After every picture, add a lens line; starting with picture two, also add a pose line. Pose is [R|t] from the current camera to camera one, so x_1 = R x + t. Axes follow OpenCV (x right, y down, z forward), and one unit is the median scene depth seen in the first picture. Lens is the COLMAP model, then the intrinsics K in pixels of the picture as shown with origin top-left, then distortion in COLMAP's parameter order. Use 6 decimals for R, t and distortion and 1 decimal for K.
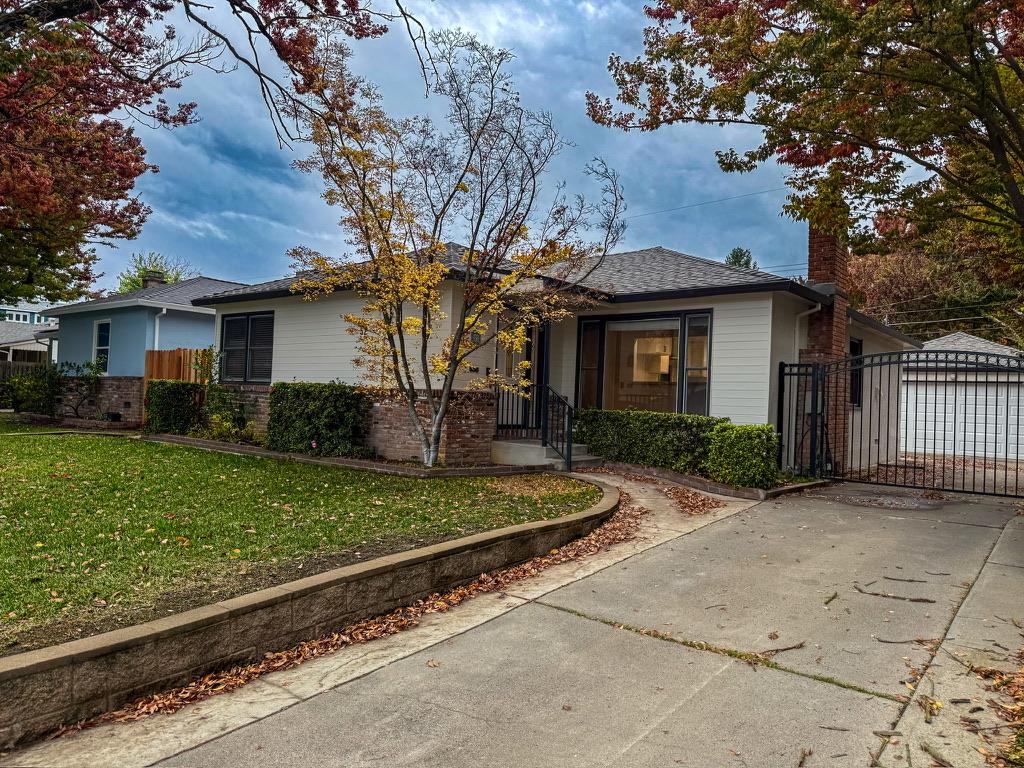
lens RADIAL K [[710.5, 0, 512.5], [0, 710.5, 386.2], [0, 0, 1]] dist [0.041897, -0.008753]
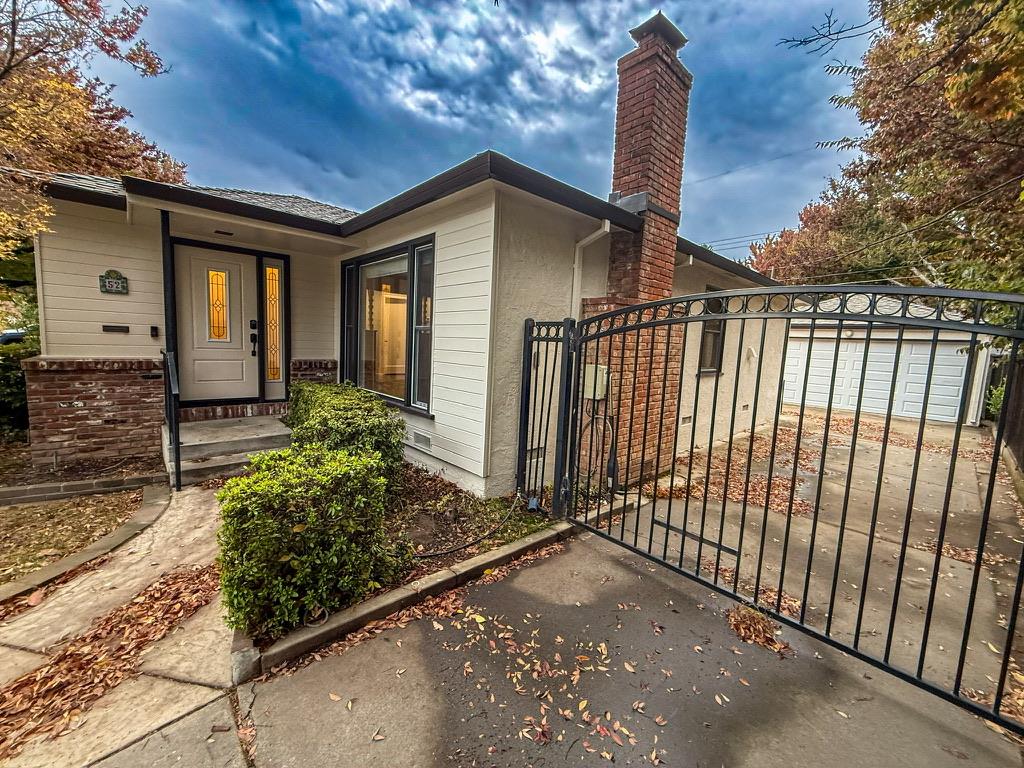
lens RADIAL K [[404.4, 0, 510.8], [0, 404.4, 382.8], [0, 0, 1]] dist [0.014527, 0.000410]
pose [[0.989310, 0.019760, -0.144484, 0.392731], [-0.002932, 0.993272, 0.115764, -0.018329], [0.145800, -0.114103, 0.982712, 0.622186]]
